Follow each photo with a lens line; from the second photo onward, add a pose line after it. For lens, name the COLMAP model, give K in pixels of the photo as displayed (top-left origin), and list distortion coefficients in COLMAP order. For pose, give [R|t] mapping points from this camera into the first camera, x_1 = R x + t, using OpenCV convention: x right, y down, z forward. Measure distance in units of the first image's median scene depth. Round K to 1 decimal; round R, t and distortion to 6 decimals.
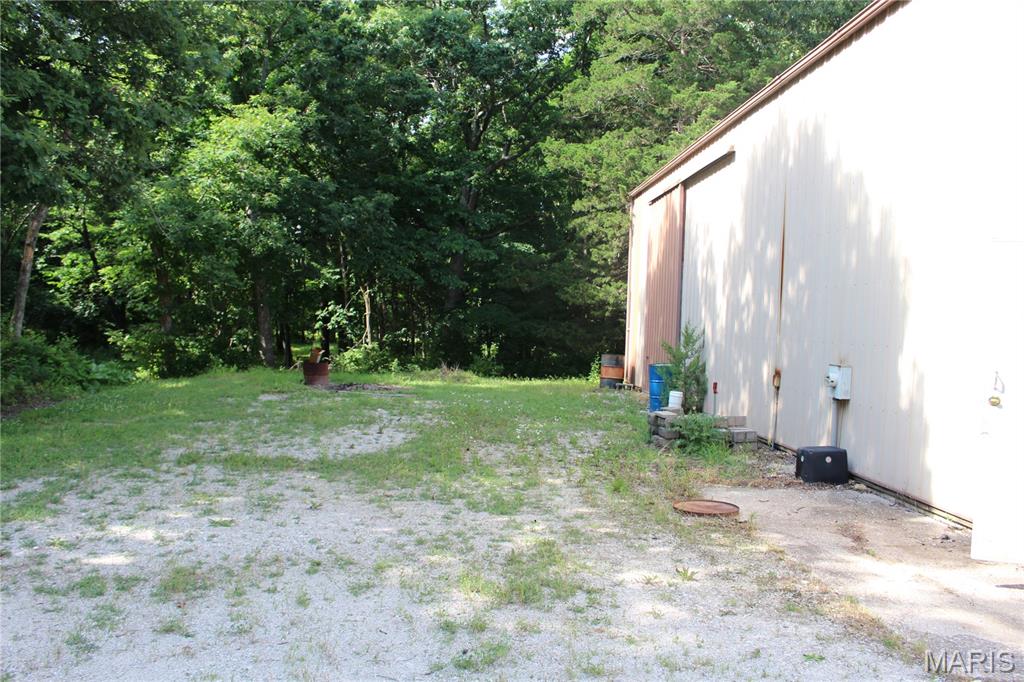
lens RADIAL K [[851.9, 0, 511.1], [0, 851.9, 342.7], [0, 0, 1]] dist [-0.154354, 0.127117]
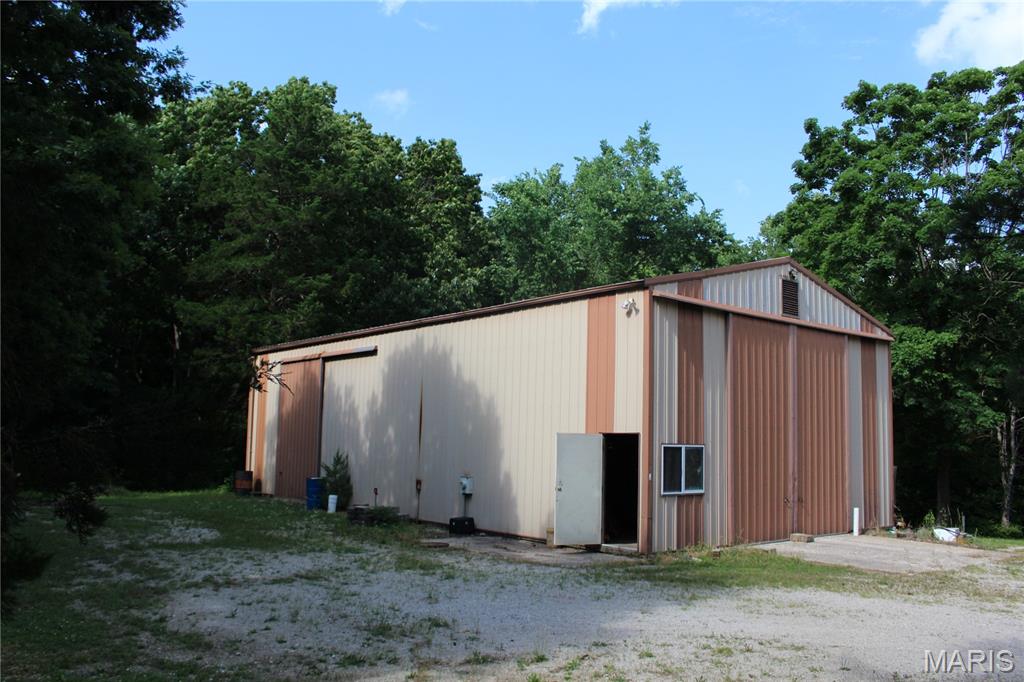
lens RADIAL K [[851.9, 0, 512.8], [0, 851.9, 342.4], [0, 0, 1]] dist [-0.154354, 0.127117]
pose [[0.809268, 0.061325, 0.584230, -0.397841], [0.012996, 0.992424, -0.122173, -0.024547], [-0.587296, 0.106463, 0.802340, -0.416395]]
